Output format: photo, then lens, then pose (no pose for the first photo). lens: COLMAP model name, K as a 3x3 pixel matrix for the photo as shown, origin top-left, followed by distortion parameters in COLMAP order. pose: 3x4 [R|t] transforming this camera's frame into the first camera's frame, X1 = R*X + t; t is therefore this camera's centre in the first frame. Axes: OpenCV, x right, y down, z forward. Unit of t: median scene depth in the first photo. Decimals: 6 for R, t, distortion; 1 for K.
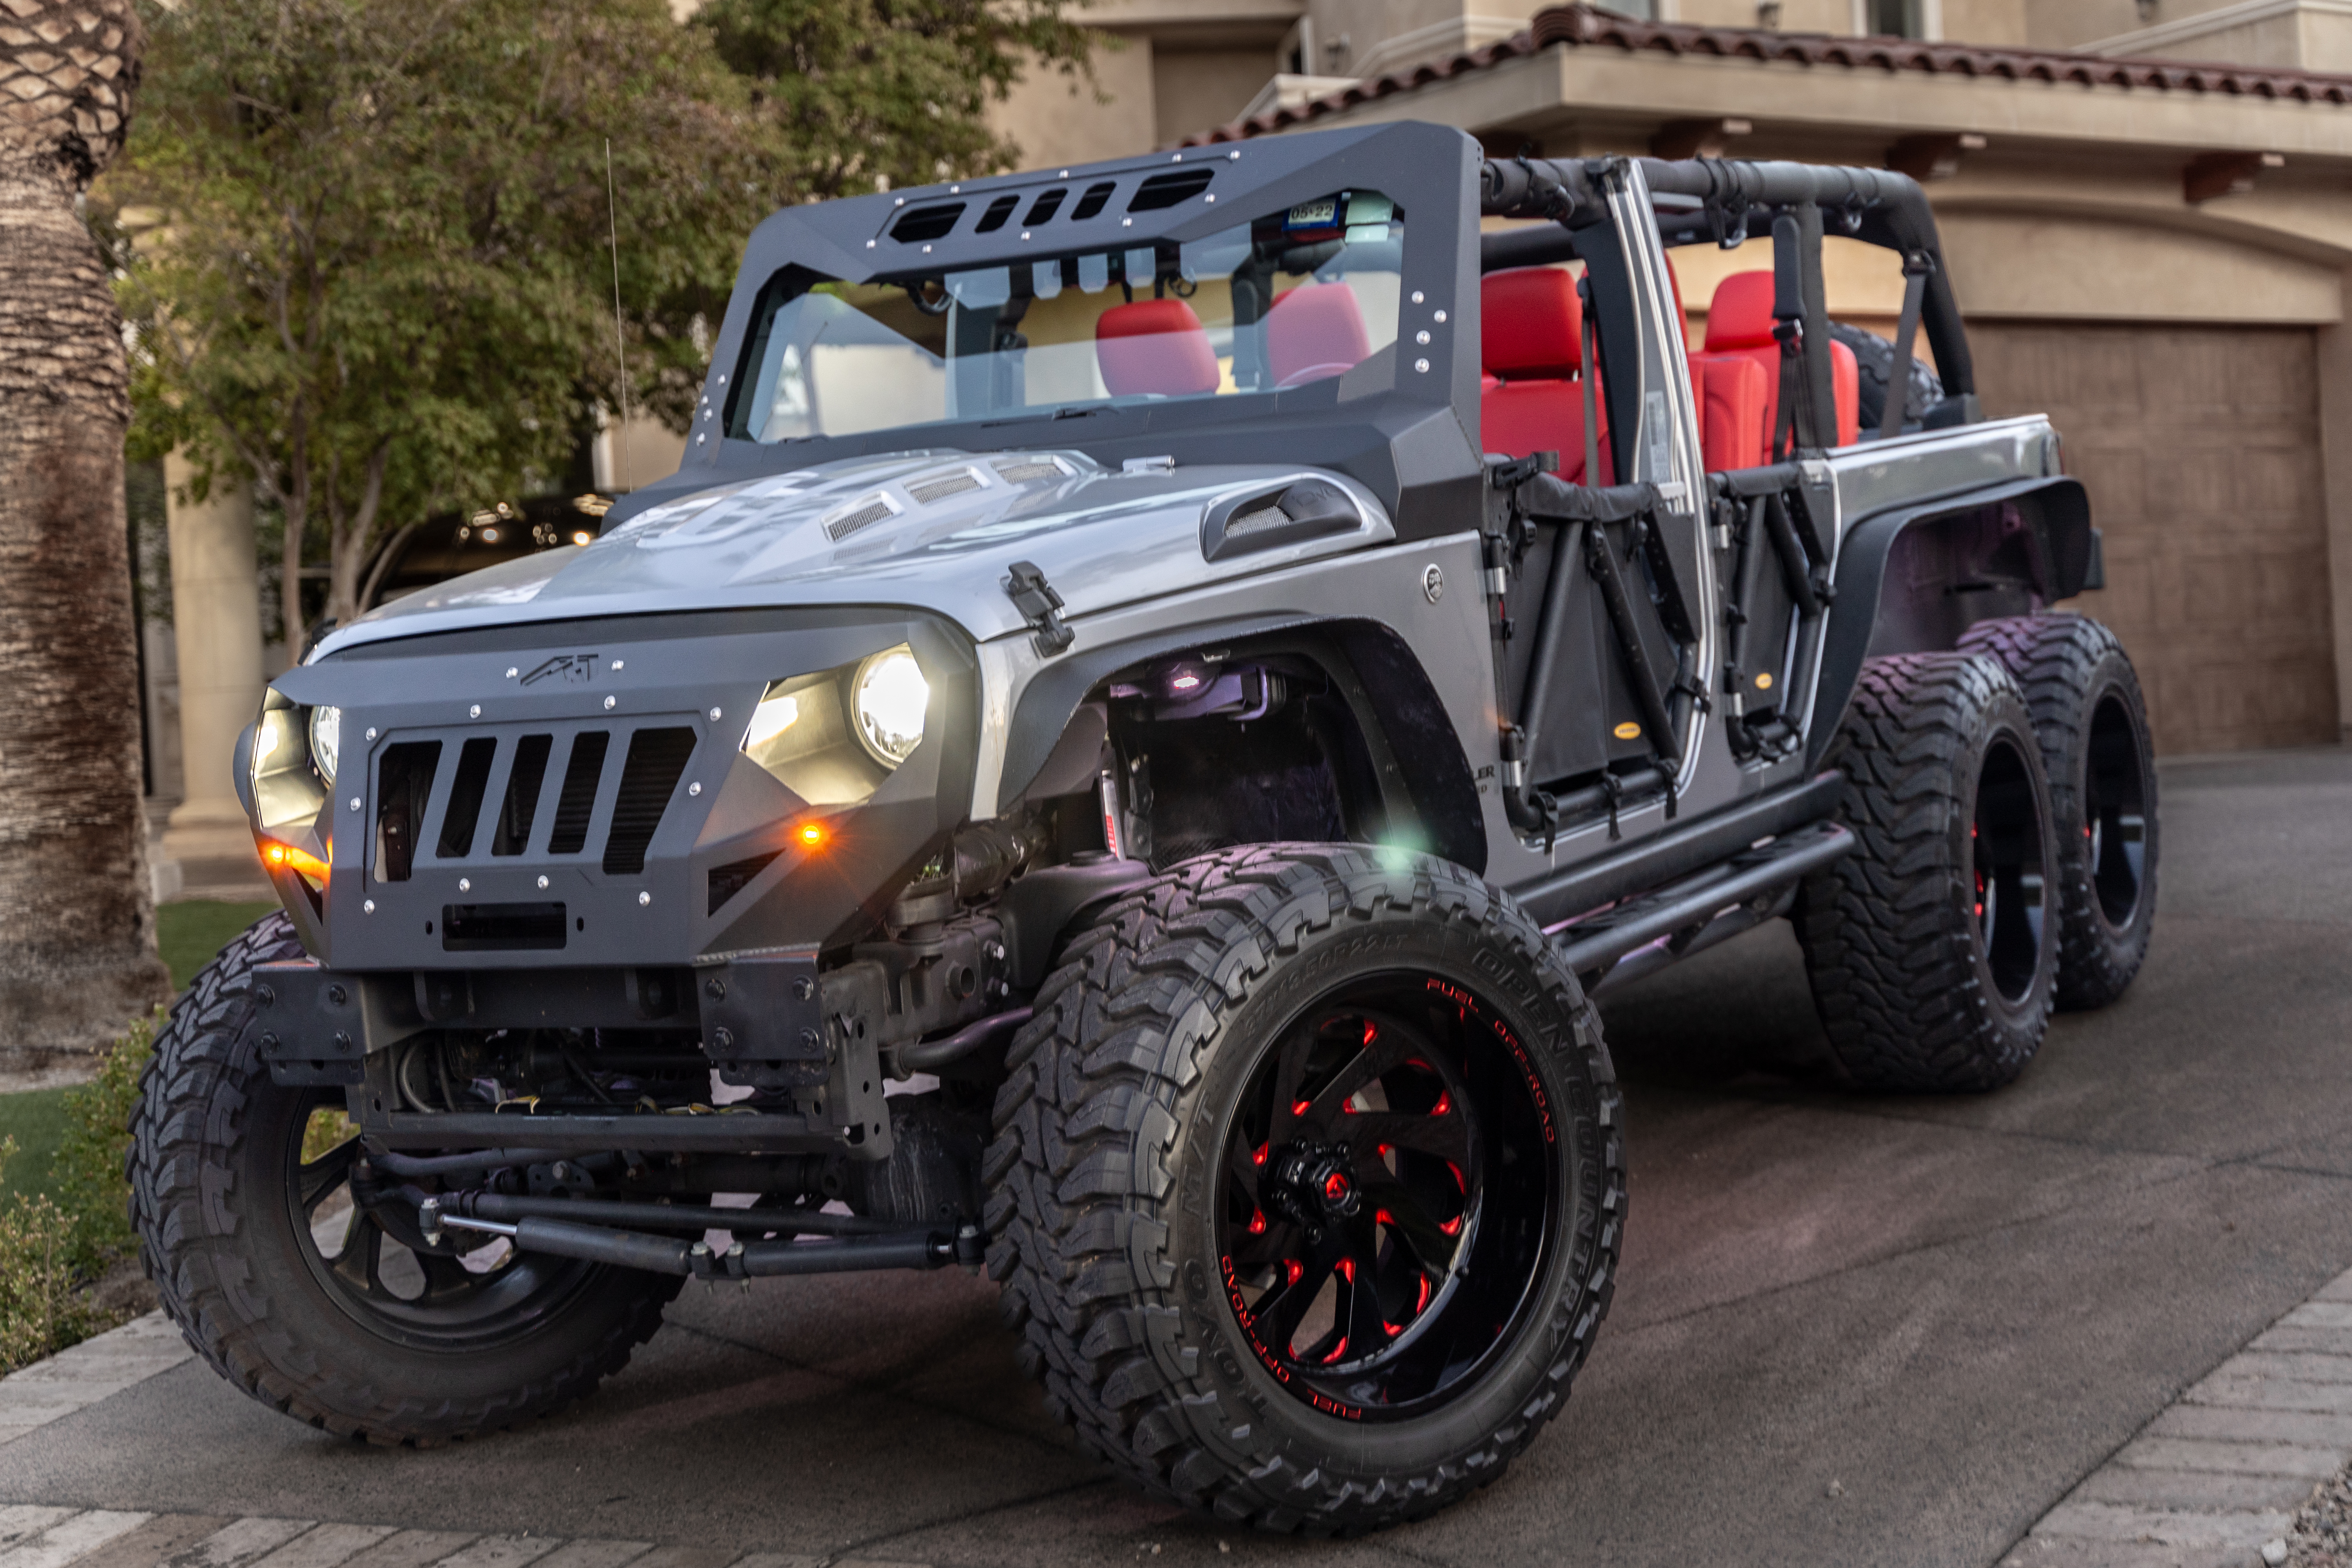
lens RADIAL K [[3519.6, 0, 1176.0], [0, 3519.6, 784.0], [0, 0, 1]] dist [-0.014274, 0.003161]
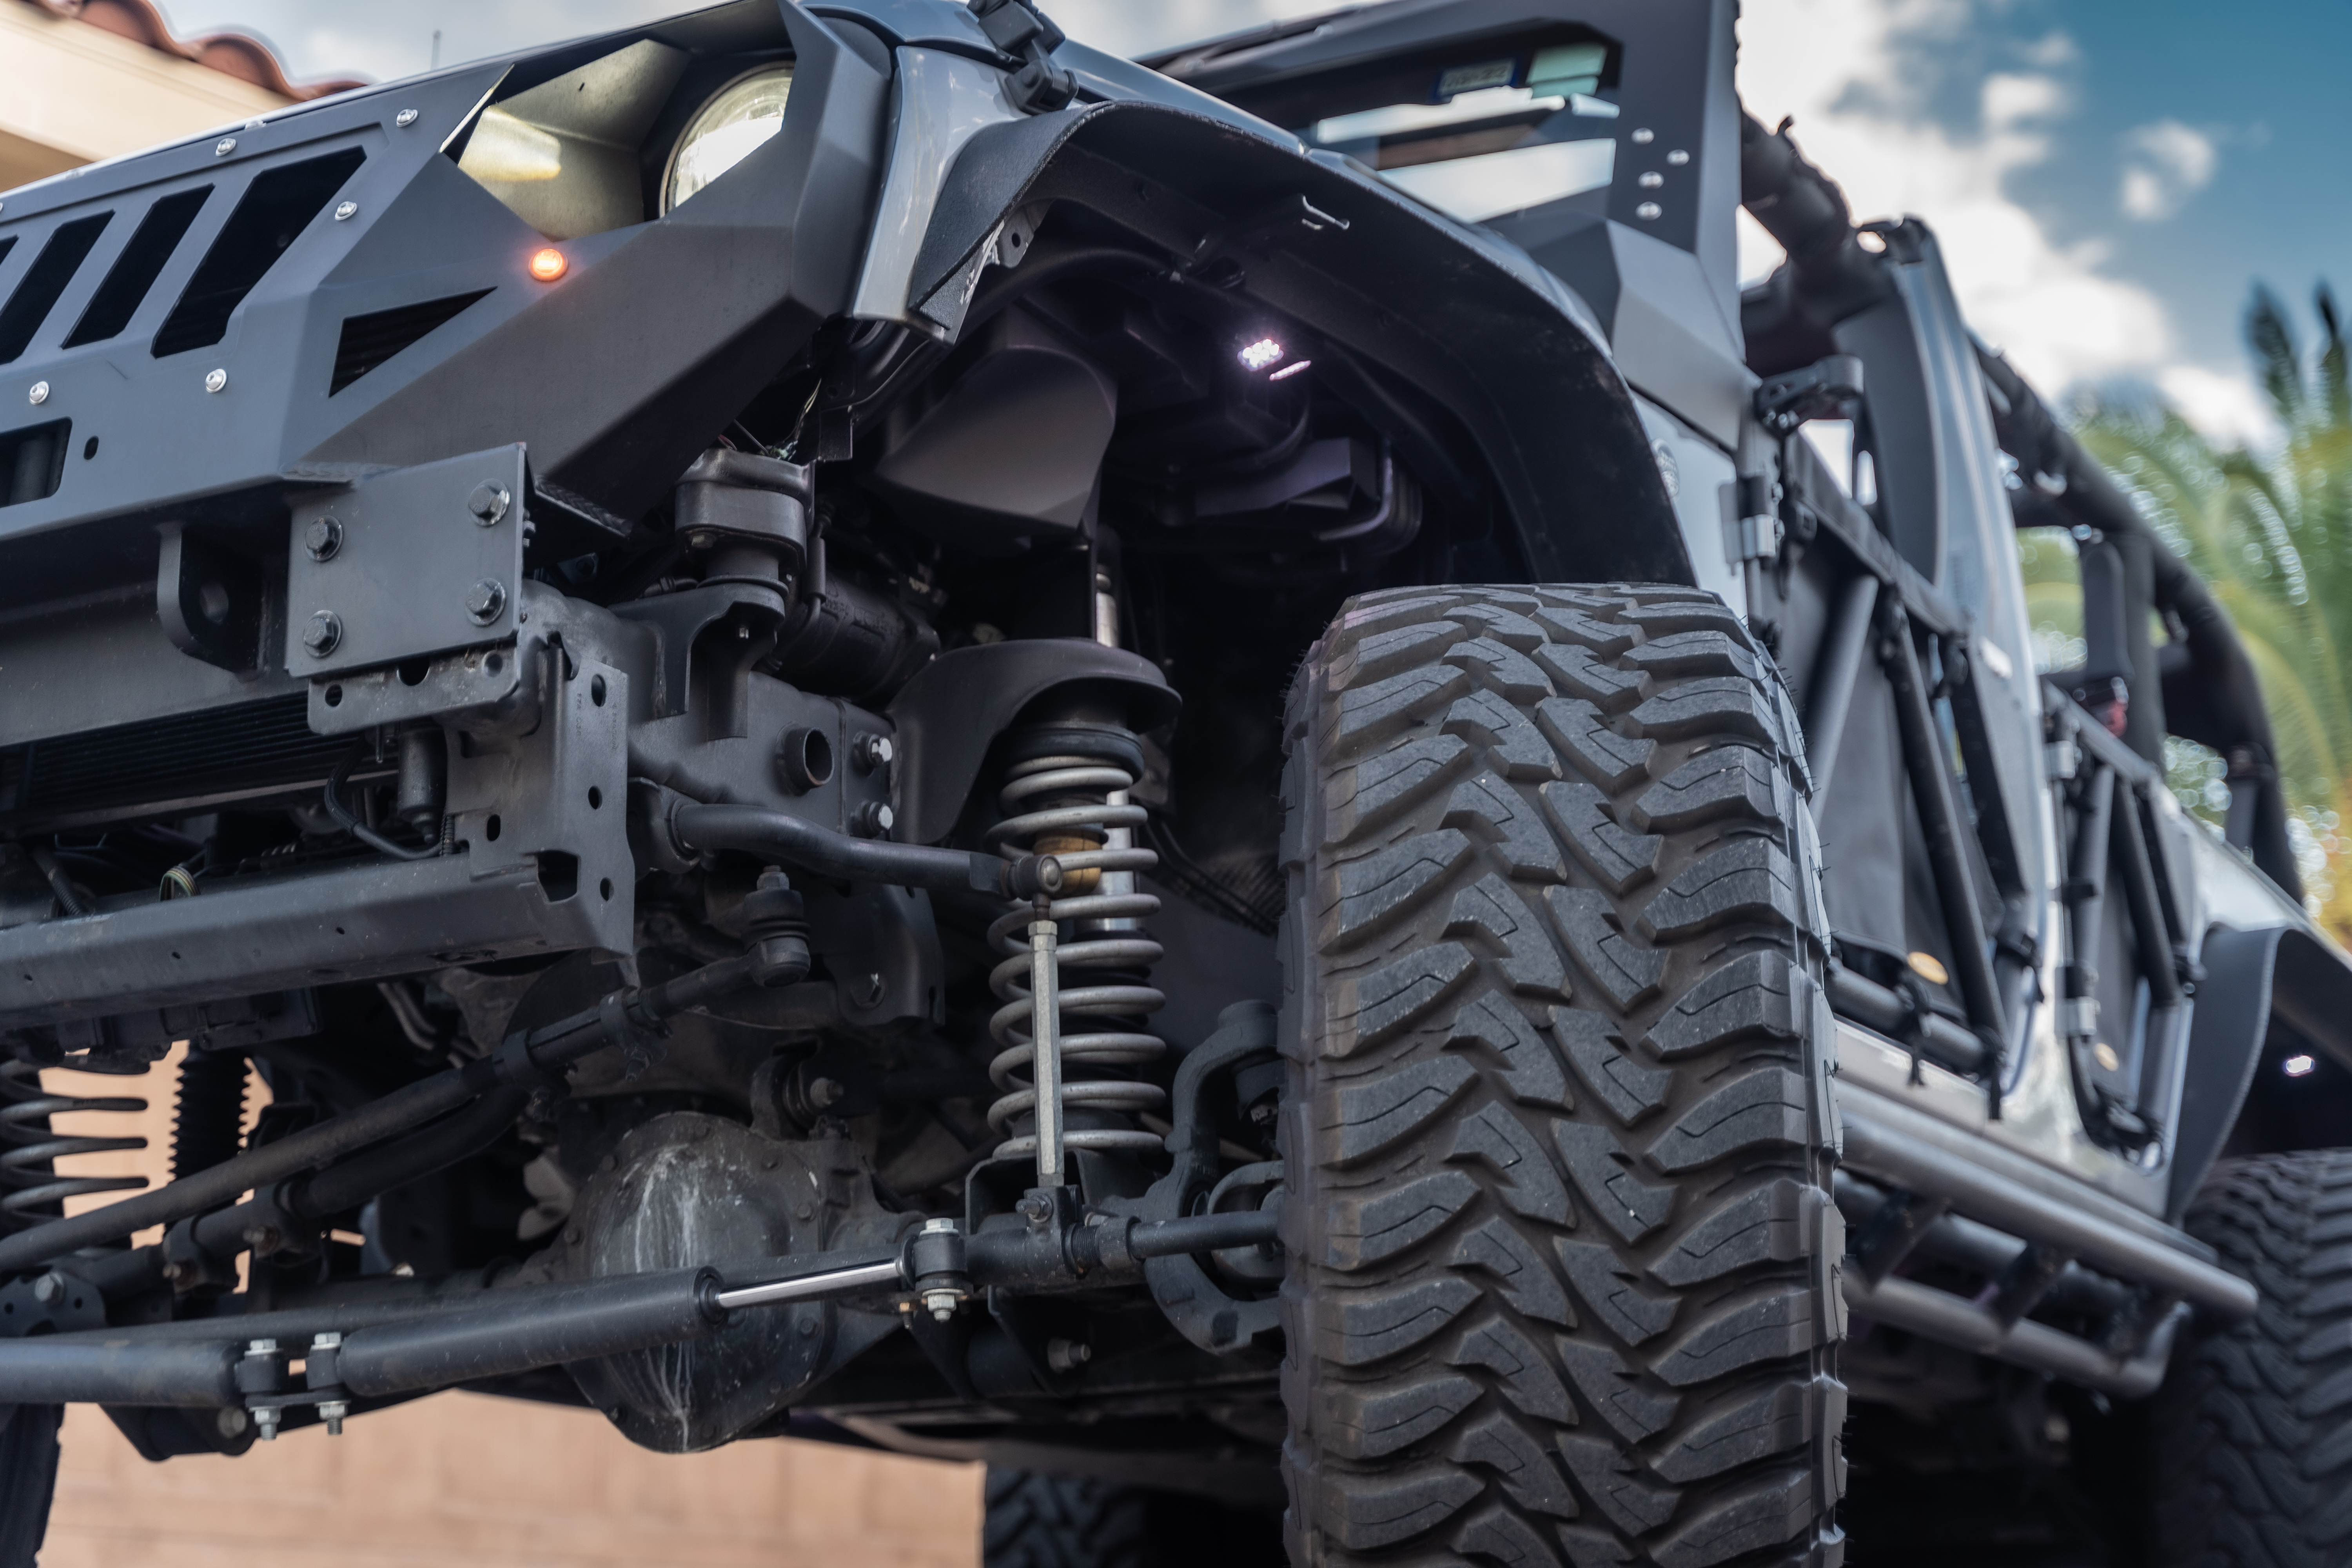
lens RADIAL K [[3859.9, 0, 1176.0], [0, 3859.9, 784.0], [0, 0, 1]] dist [-0.038402, -0.106162]
pose [[0.997142, 0.074289, -0.013750, 0.002875], [-0.074412, 0.934234, -0.348812, 0.243592], [-0.013068, 0.348838, 0.937092, 0.426139]]
